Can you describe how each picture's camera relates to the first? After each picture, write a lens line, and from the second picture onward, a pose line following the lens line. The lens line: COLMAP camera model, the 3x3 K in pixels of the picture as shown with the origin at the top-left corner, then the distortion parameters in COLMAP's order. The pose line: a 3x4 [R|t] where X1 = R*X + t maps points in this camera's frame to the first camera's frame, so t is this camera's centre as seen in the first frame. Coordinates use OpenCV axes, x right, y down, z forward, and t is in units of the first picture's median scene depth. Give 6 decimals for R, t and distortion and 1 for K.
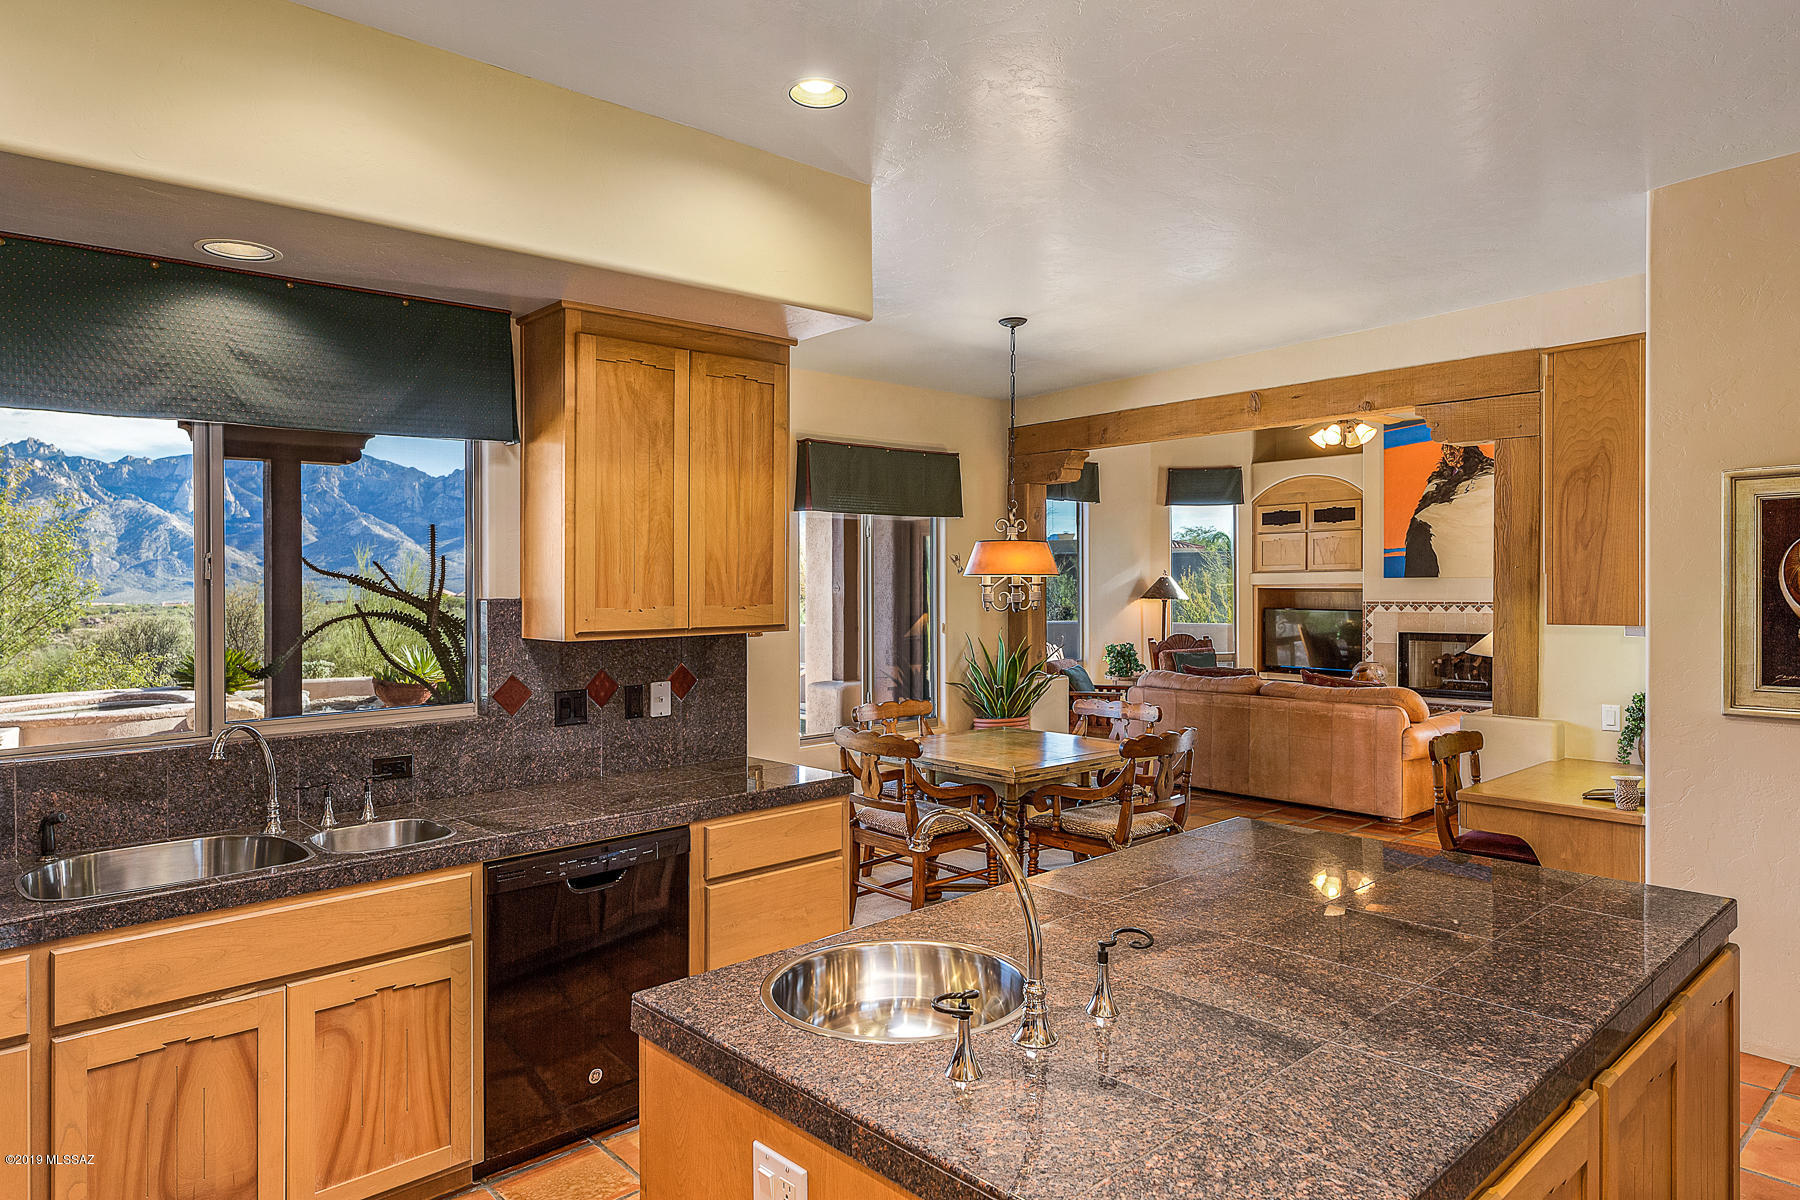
lens RADIAL K [[1108.8, 0, 901.3], [0, 1108.8, 602.0], [0, 0, 1]] dist [0.011613, -0.001348]
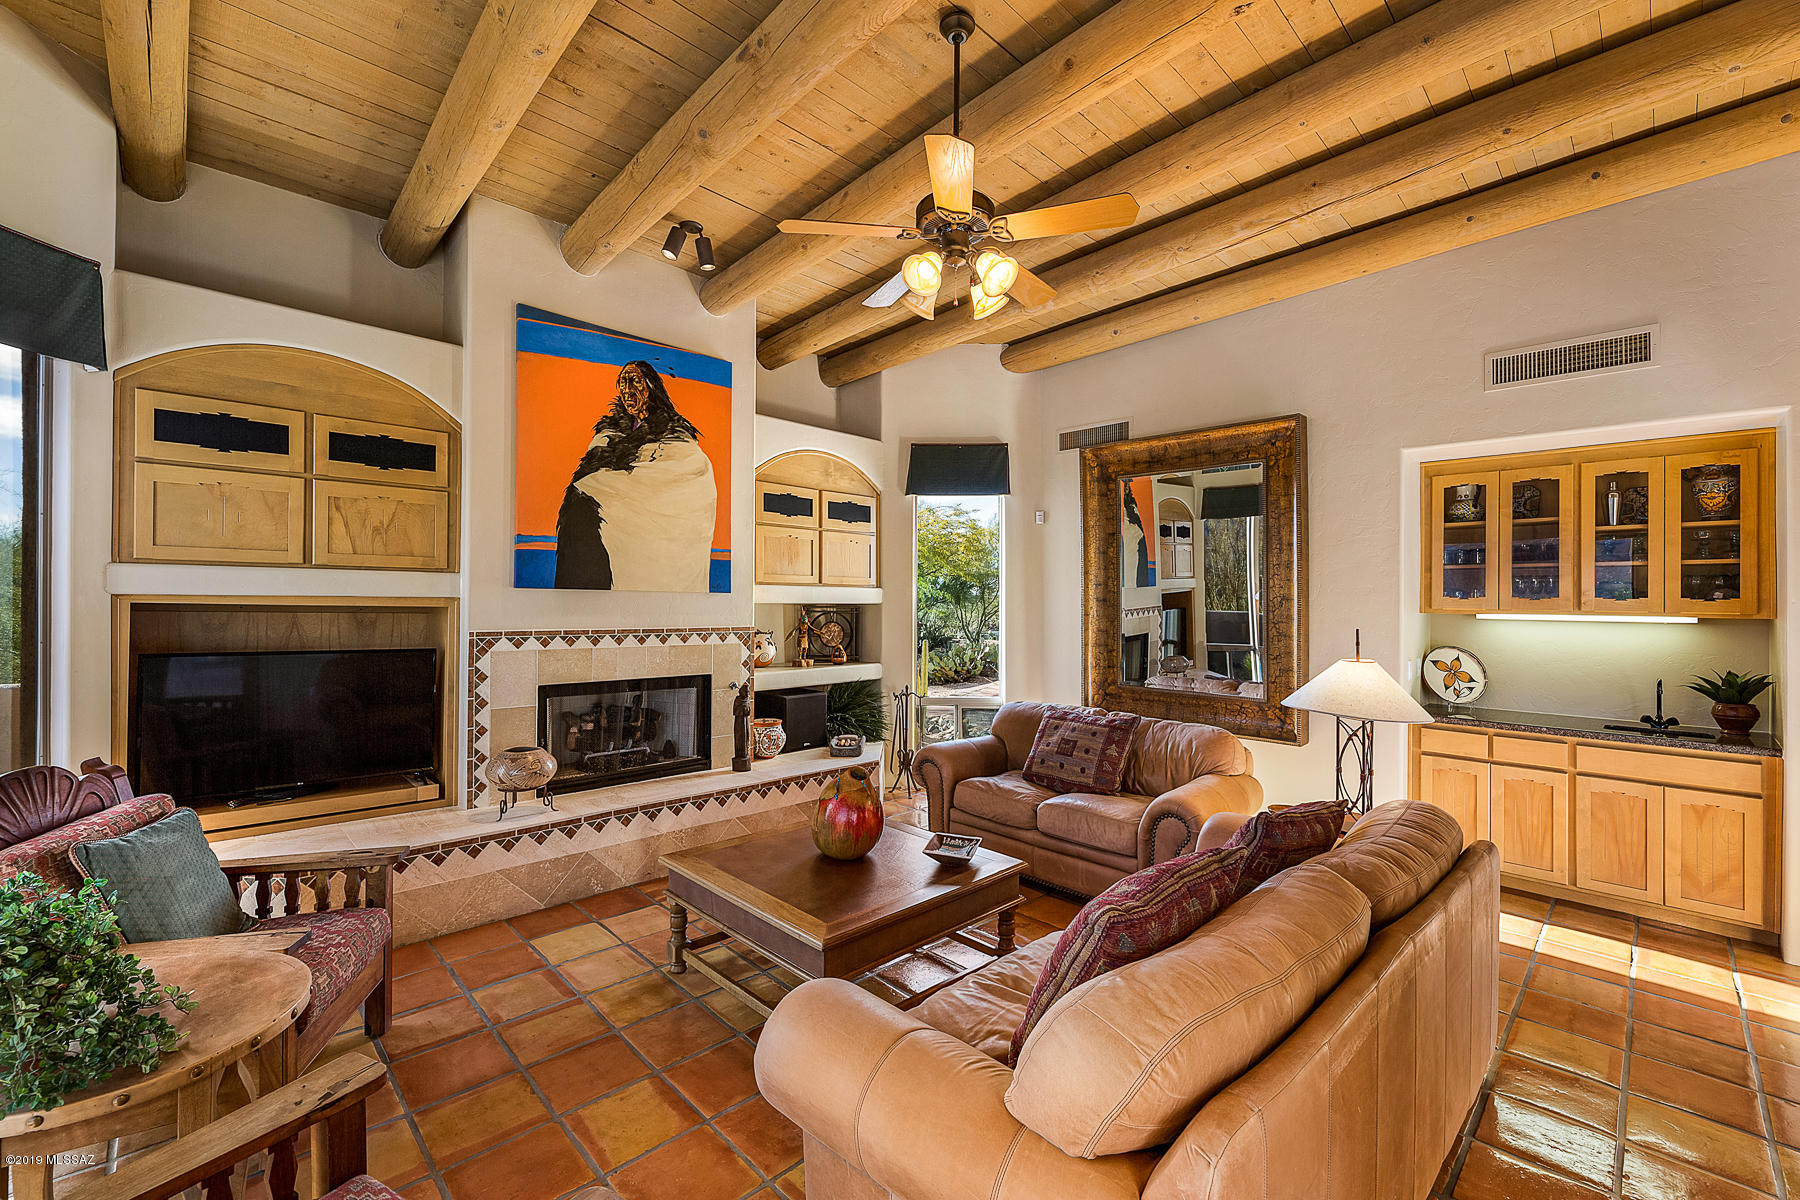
lens RADIAL K [[733.5, 0, 898.0], [0, 733.5, 603.6], [0, 0, 1]] dist [0.001171, 0.000015]
pose [[-0.012932, 0.007946, 0.999885, 0.075012], [0.004131, 0.999960, -0.007893, -0.010531], [-0.999908, 0.004028, -0.012964, 0.826067]]
